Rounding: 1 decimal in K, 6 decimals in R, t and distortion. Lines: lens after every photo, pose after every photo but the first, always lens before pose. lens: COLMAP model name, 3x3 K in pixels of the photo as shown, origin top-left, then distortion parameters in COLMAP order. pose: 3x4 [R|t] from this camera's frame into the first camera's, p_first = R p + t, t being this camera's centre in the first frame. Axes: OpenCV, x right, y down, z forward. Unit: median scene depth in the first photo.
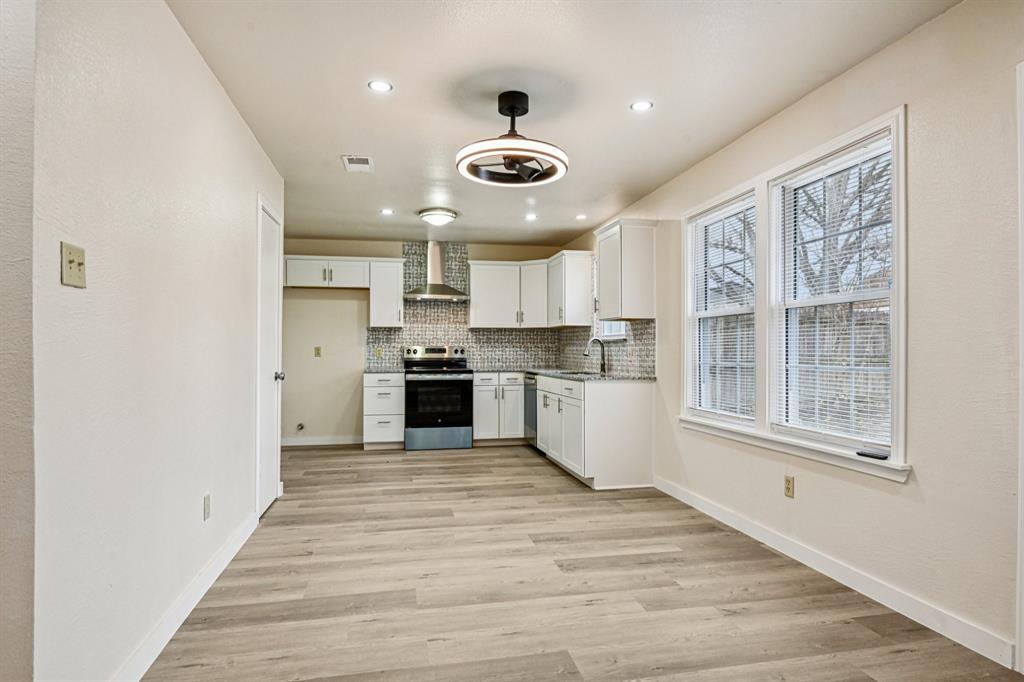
lens RADIAL K [[586.2, 0, 515.8], [0, 586.2, 345.1], [0, 0, 1]] dist [-0.016388, -0.001615]
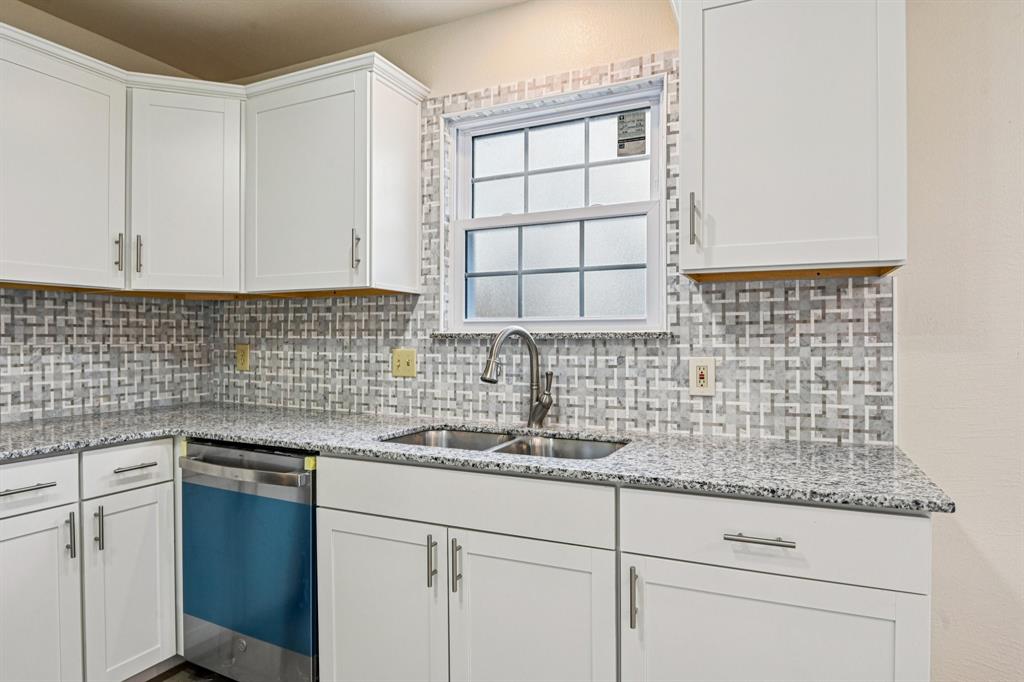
lens RADIAL K [[586.2, 0, 515.8], [0, 586.2, 345.1], [0, 0, 1]] dist [-0.016388, -0.001615]
pose [[0.604637, -0.006429, 0.796476, -0.184912], [-0.005698, 0.999907, 0.012397, -0.008764], [-0.796481, -0.012034, 0.604544, 1.088392]]
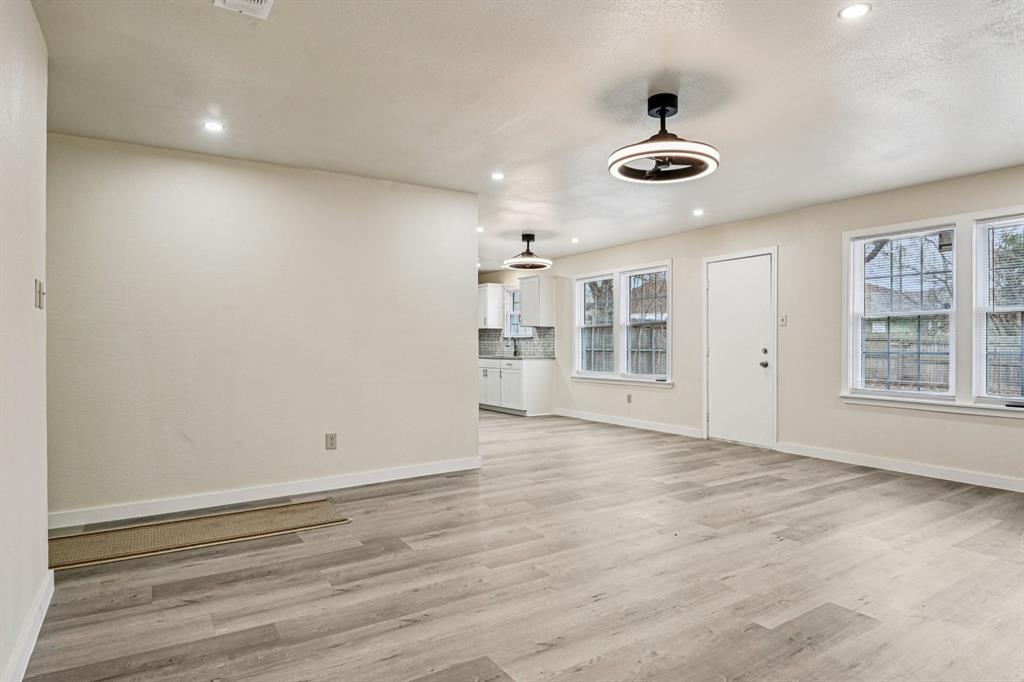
lens RADIAL K [[586.2, 0, 515.8], [0, 586.2, 345.1], [0, 0, 1]] dist [-0.016388, -0.001615]
pose [[0.933640, -0.002253, 0.358205, -0.641070], [-0.001754, 0.999939, 0.010860, -0.006565], [-0.358208, -0.010768, 0.933580, -0.843638]]
